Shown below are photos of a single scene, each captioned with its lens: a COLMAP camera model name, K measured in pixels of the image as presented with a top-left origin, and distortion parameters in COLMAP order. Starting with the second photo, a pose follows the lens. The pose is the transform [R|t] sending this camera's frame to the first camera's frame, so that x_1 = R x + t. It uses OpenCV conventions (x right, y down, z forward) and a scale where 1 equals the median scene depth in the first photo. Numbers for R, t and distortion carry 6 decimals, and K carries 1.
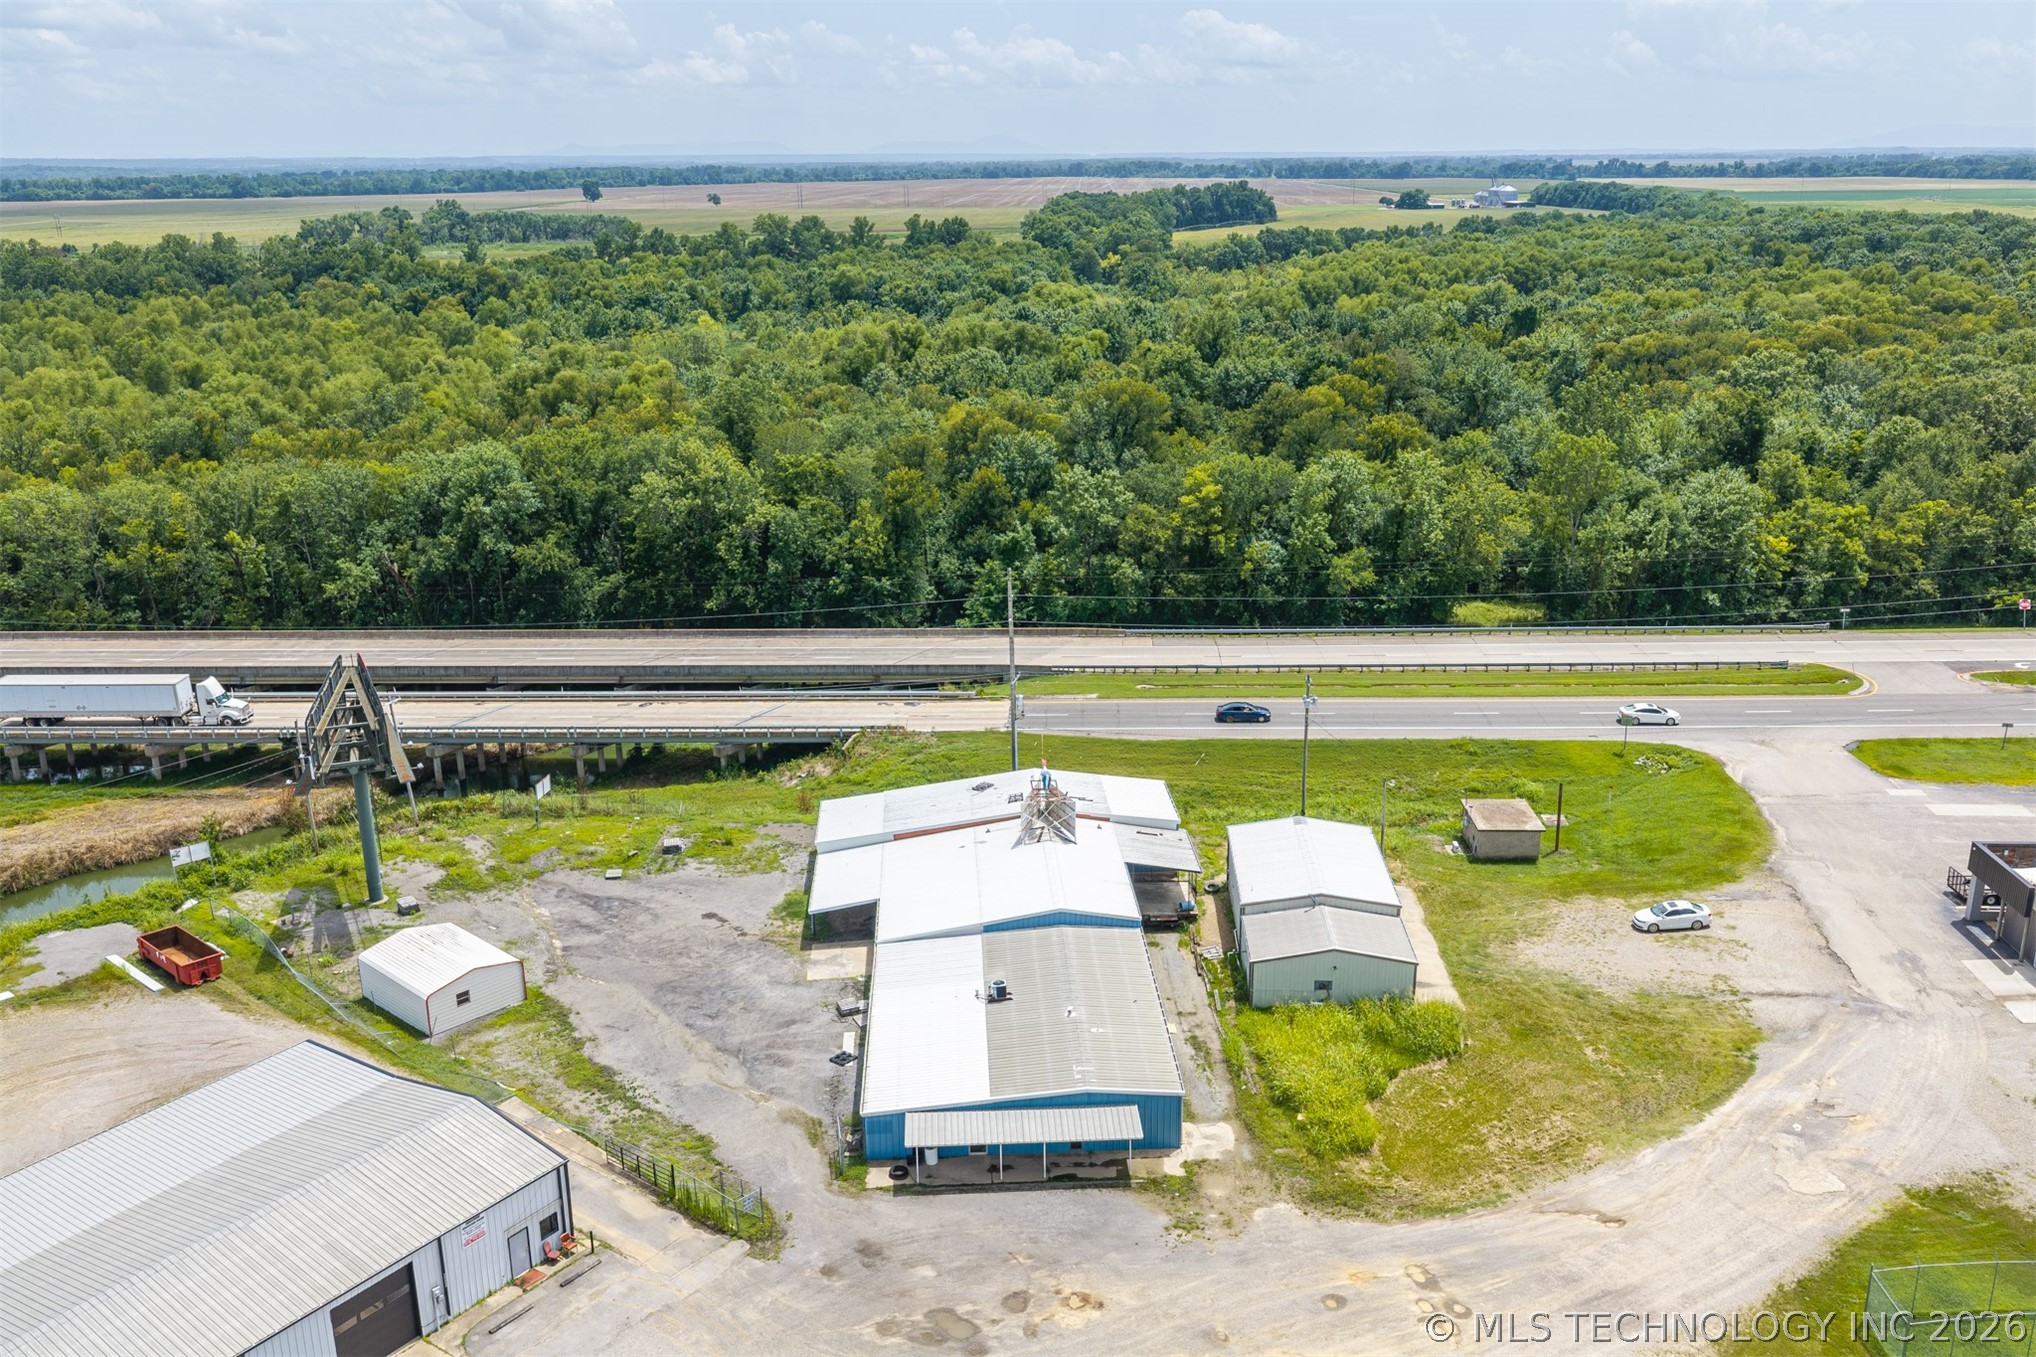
lens RADIAL K [[1689.3, 0, 1025.6], [0, 1689.3, 677.7], [0, 0, 1]] dist [0.022292, -0.034267]
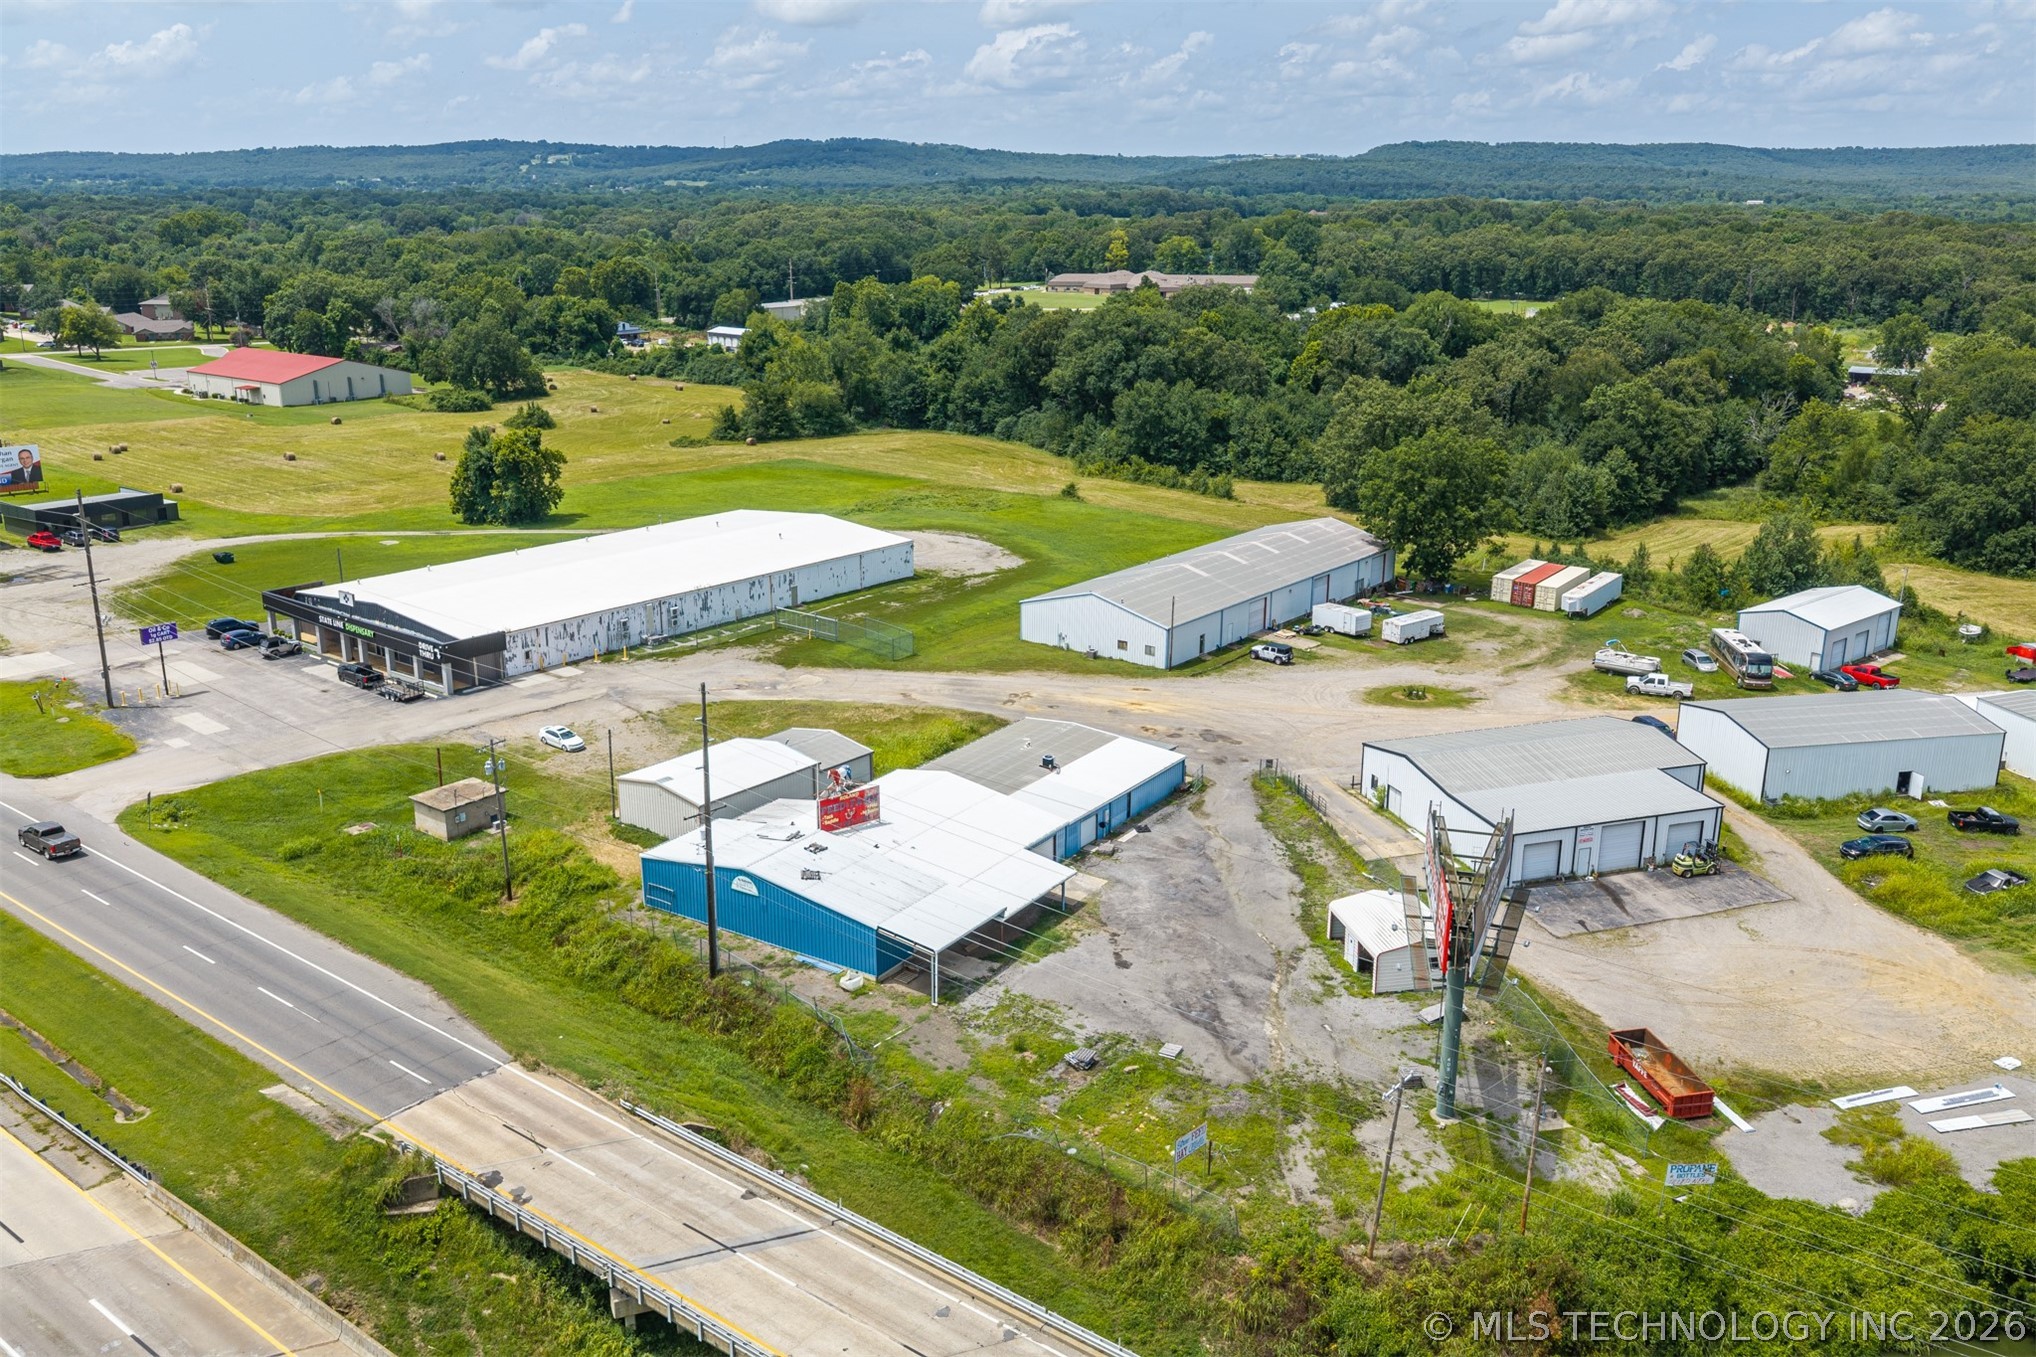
lens RADIAL K [[1689.3, 0, 1018.9], [0, 1689.3, 683.1], [0, 0, 1]] dist [0.022292, -0.034267]
pose [[-0.808824, -0.160827, 0.565631, -0.436878], [0.176281, 0.851327, 0.494133, -0.322898], [-0.561007, 0.499376, -0.660223, 1.049947]]
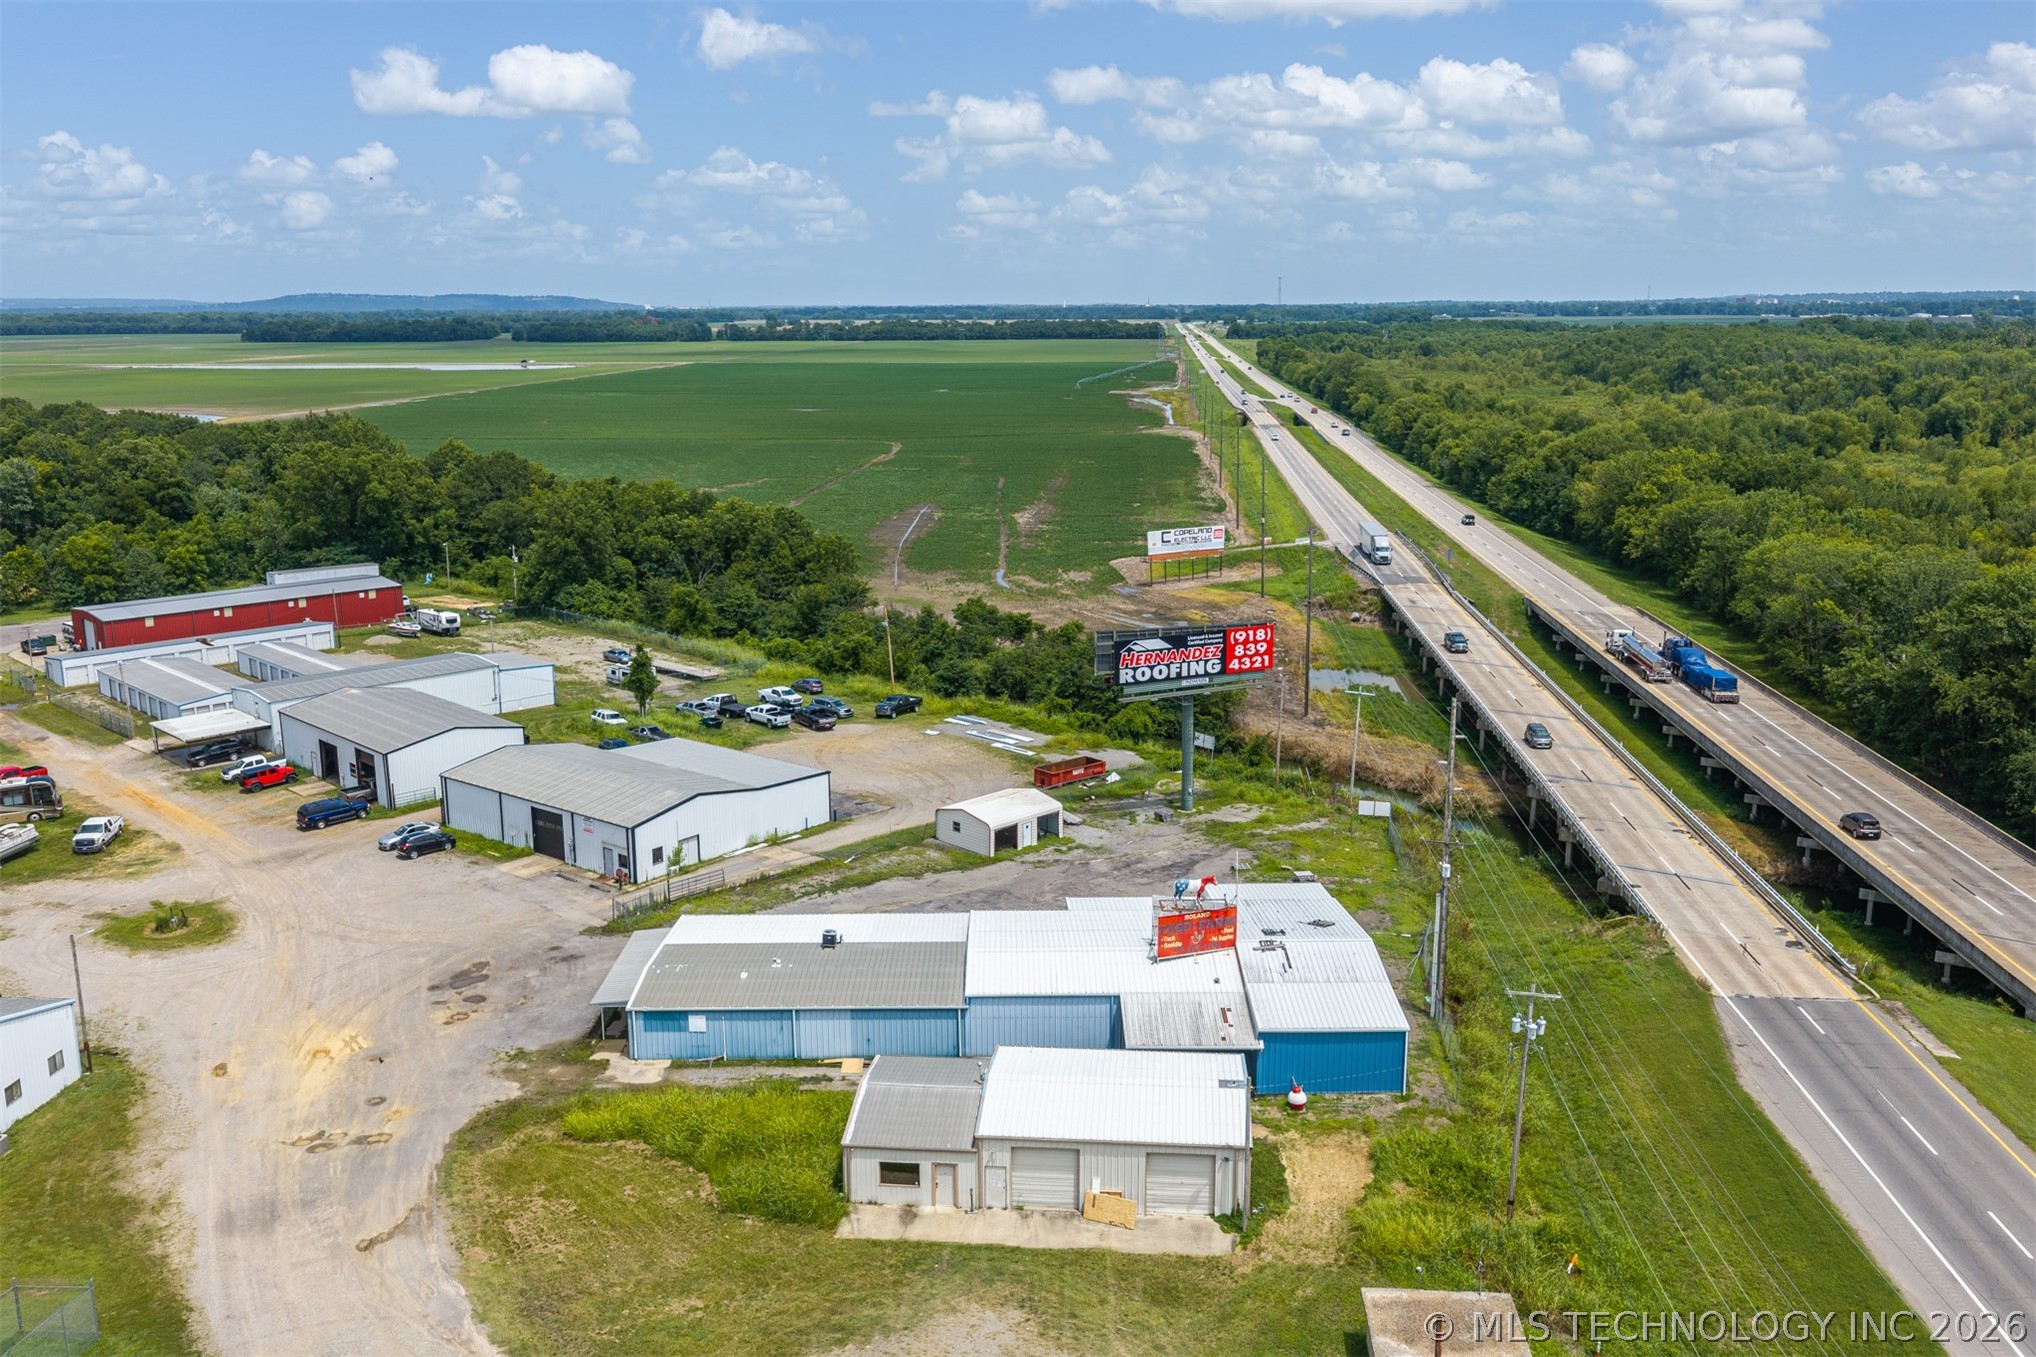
lens RADIAL K [[1689.3, 0, 1022.3], [0, 1689.3, 679.2], [0, 0, 1]] dist [0.022292, -0.034267]
pose [[-0.042478, 0.226292, -0.973133, 0.545163], [-0.288057, 0.929876, 0.228807, -0.139854], [0.956671, 0.290037, 0.025685, 0.563432]]
